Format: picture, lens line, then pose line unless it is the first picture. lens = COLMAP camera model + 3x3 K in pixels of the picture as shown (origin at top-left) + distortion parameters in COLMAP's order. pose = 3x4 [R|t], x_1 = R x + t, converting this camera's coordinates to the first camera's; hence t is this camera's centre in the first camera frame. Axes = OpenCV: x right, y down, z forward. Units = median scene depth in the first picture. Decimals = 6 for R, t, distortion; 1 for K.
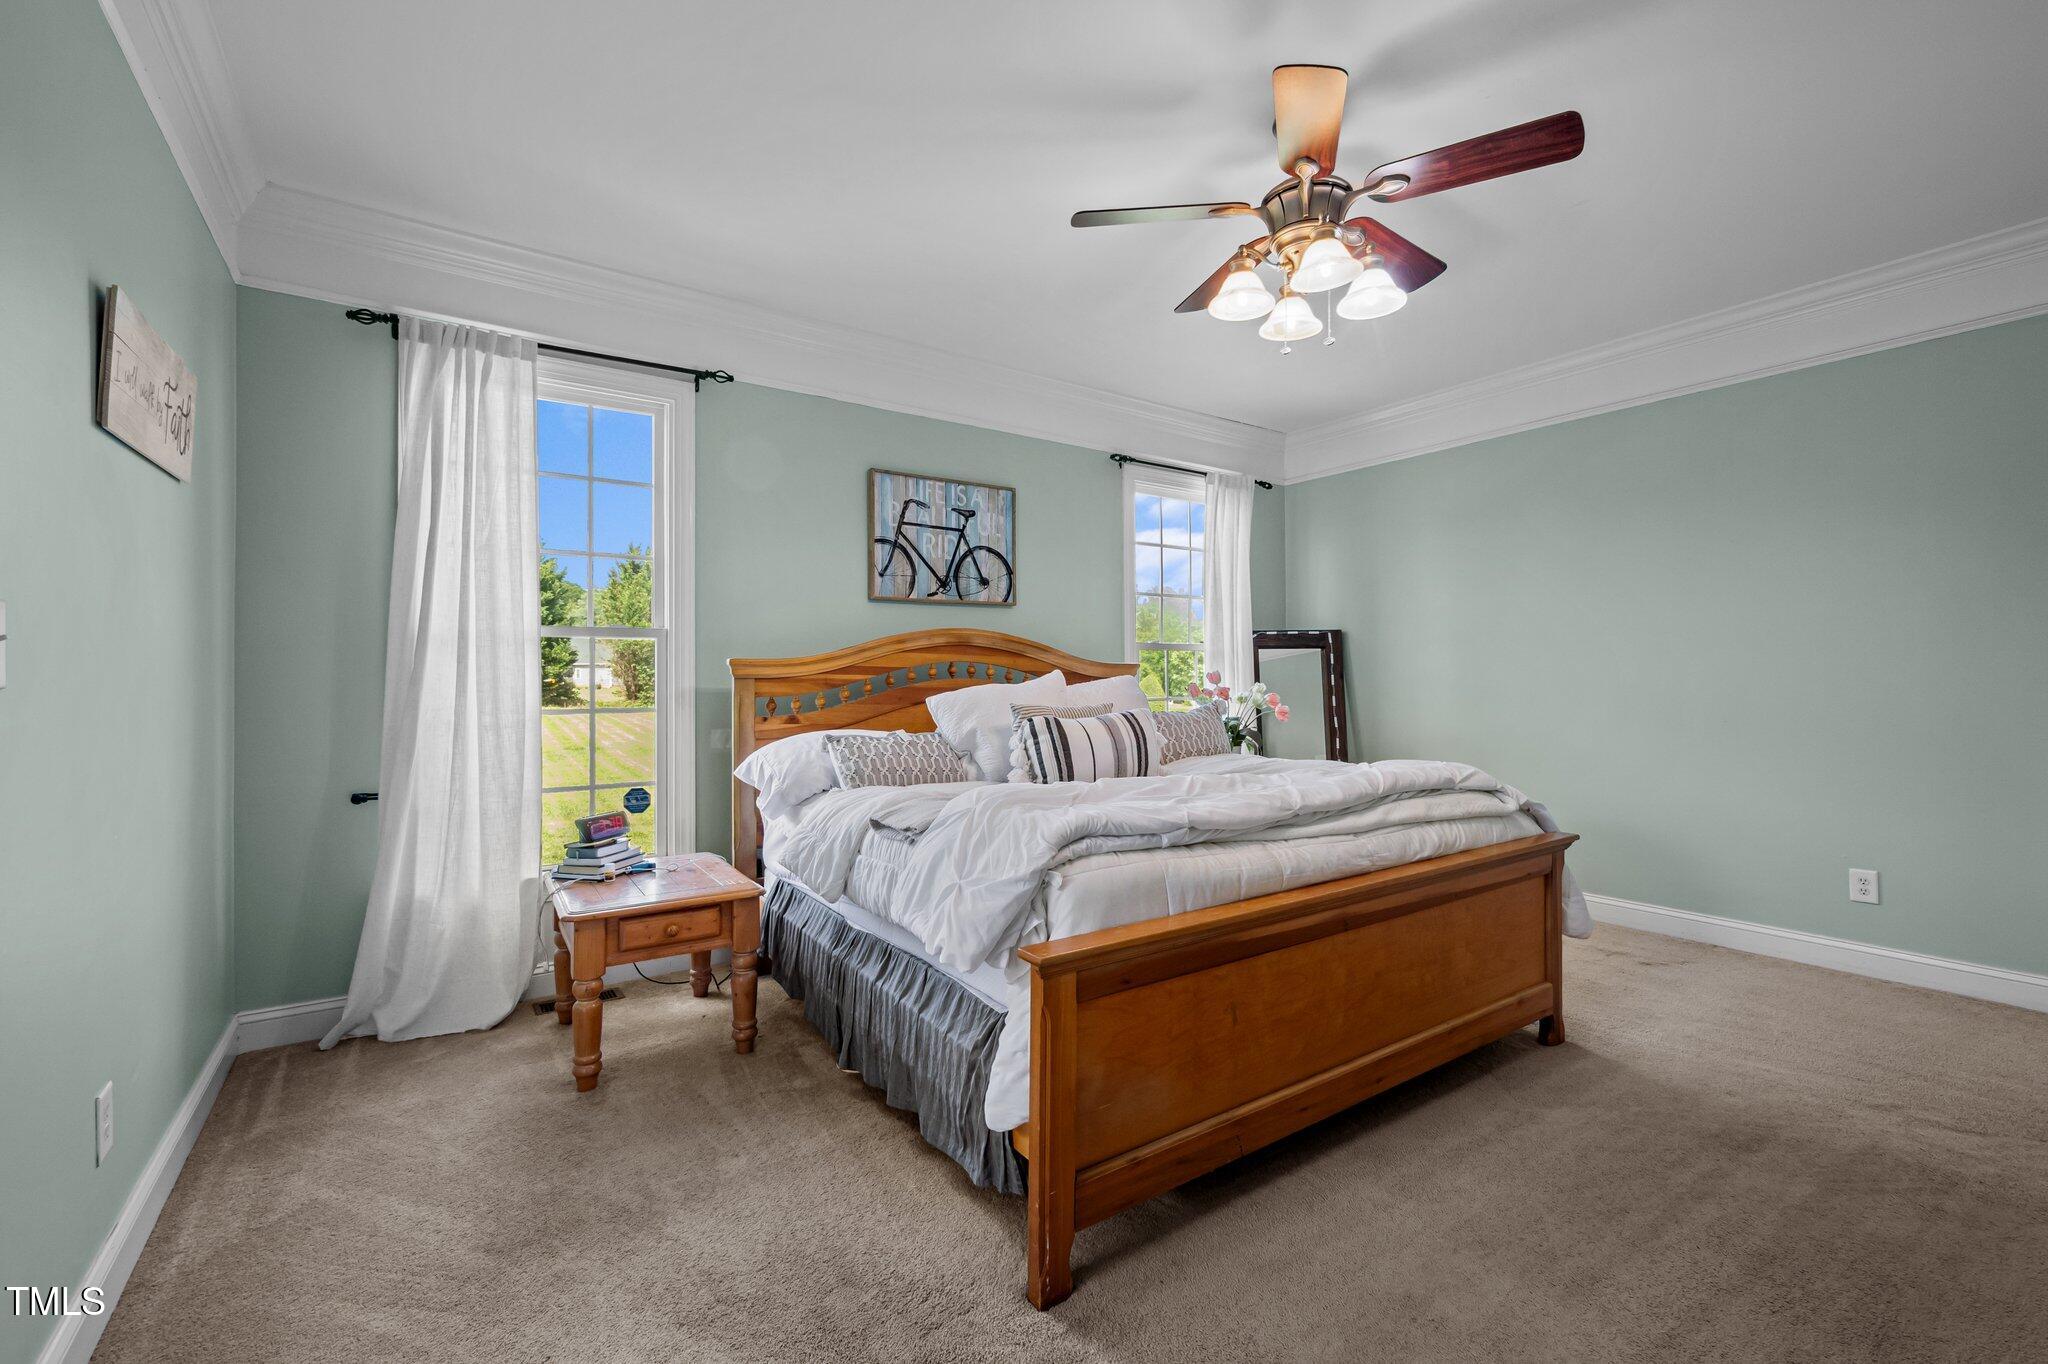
lens RADIAL K [[861.0, 0, 1020.4], [0, 861.0, 670.0], [0, 0, 1]] dist [-0.001692, 0.000308]
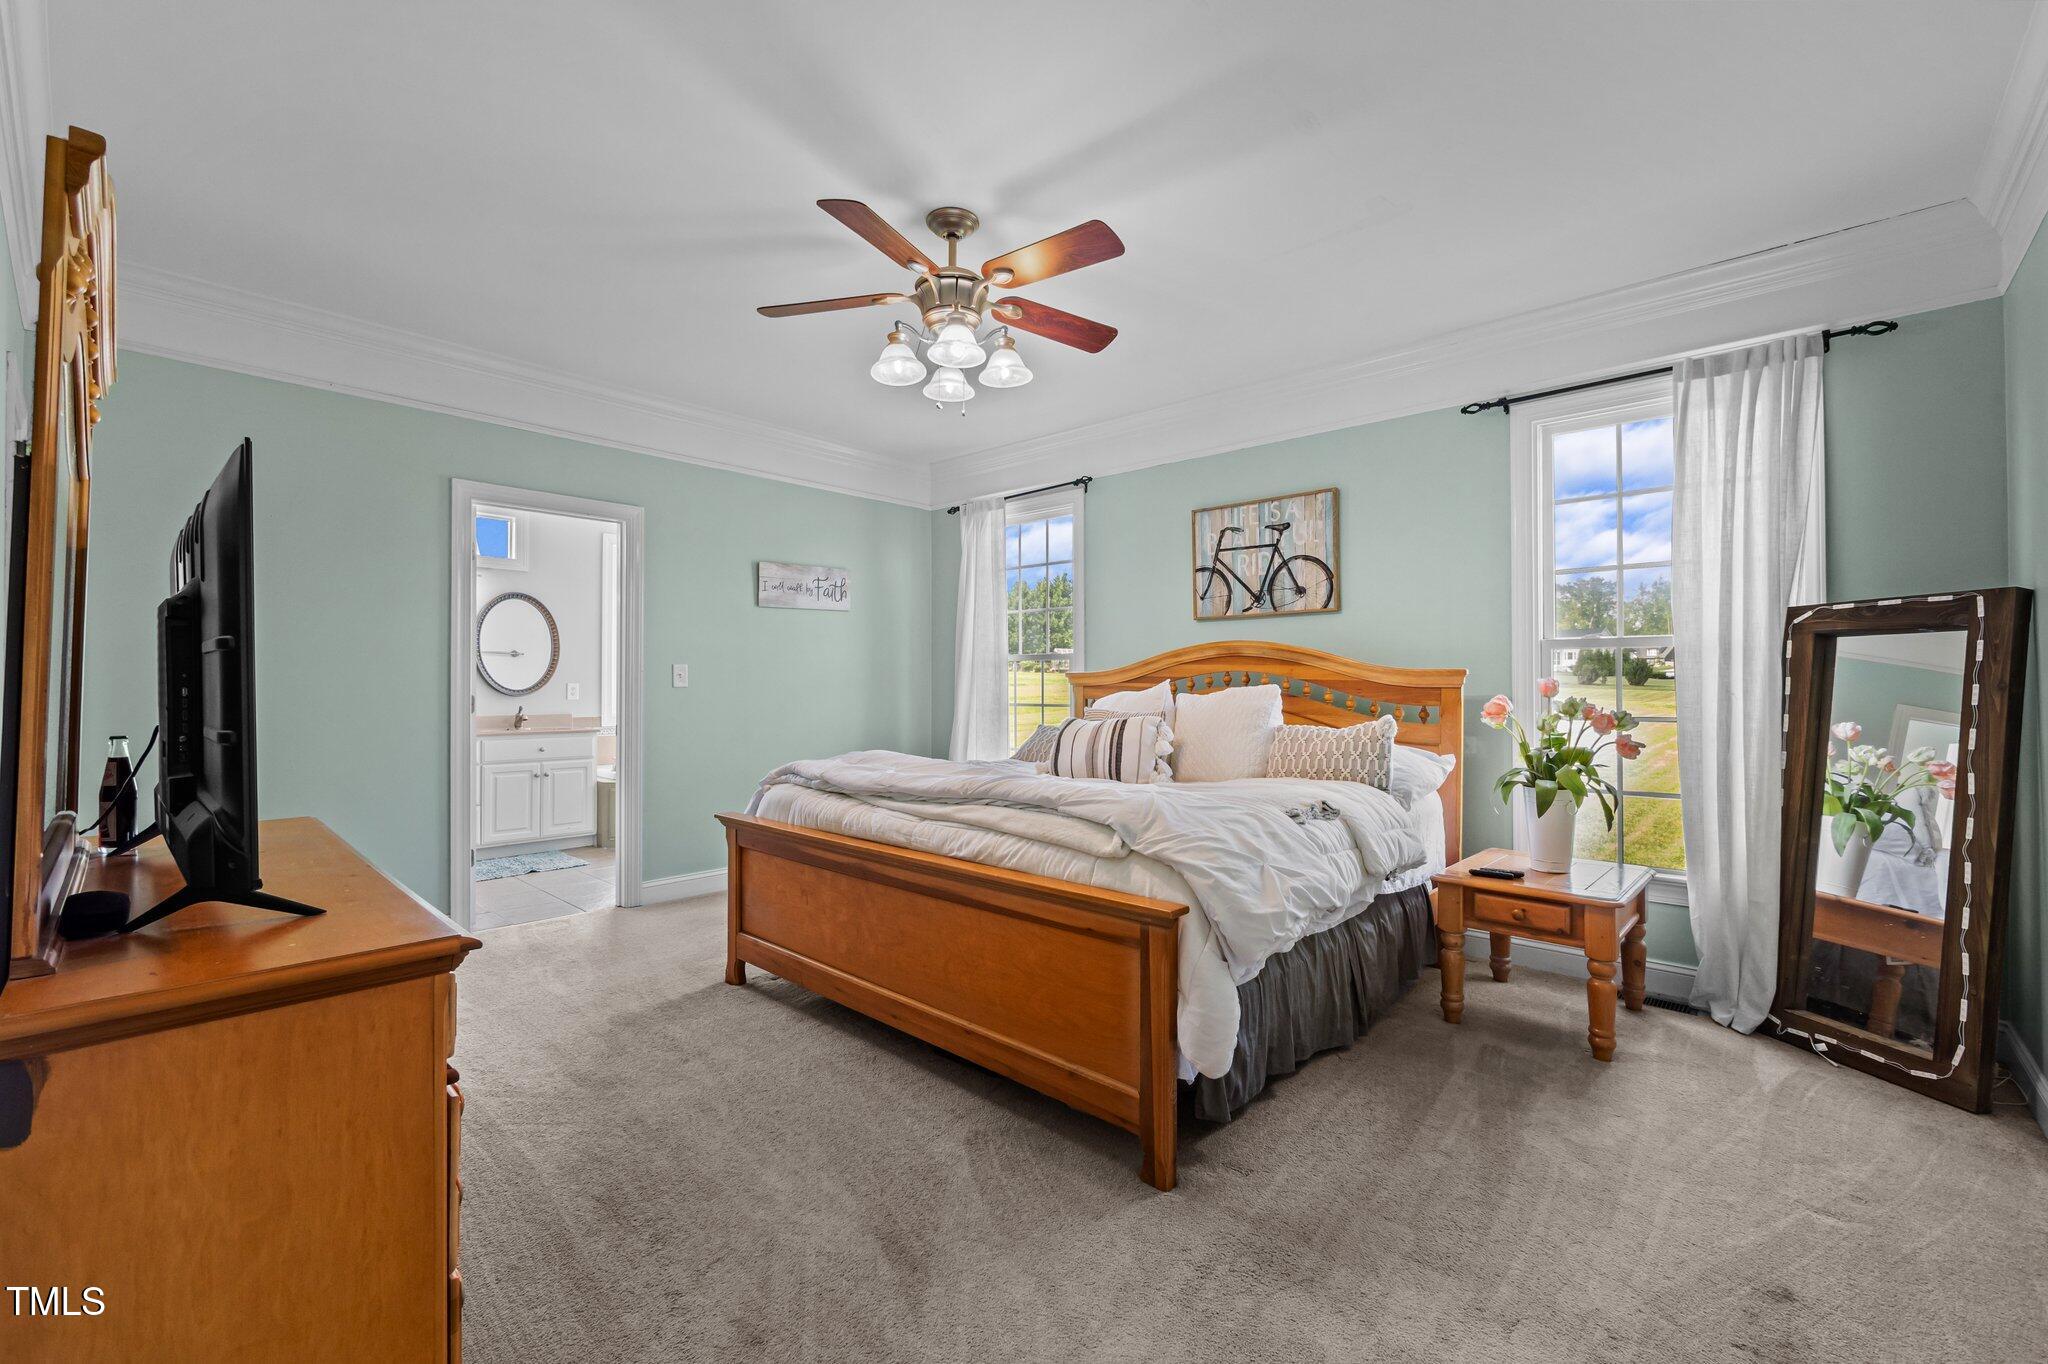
lens RADIAL K [[808.6, 0, 1021.5], [0, 808.6, 684.6], [0, 0, 1]] dist [-0.001611, 0.000135]
pose [[0.247916, 0.004771, -0.968770, 0.822320], [0.004895, 0.999969, 0.006178, -0.000265], [0.968769, -0.006274, 0.247885, 0.467163]]
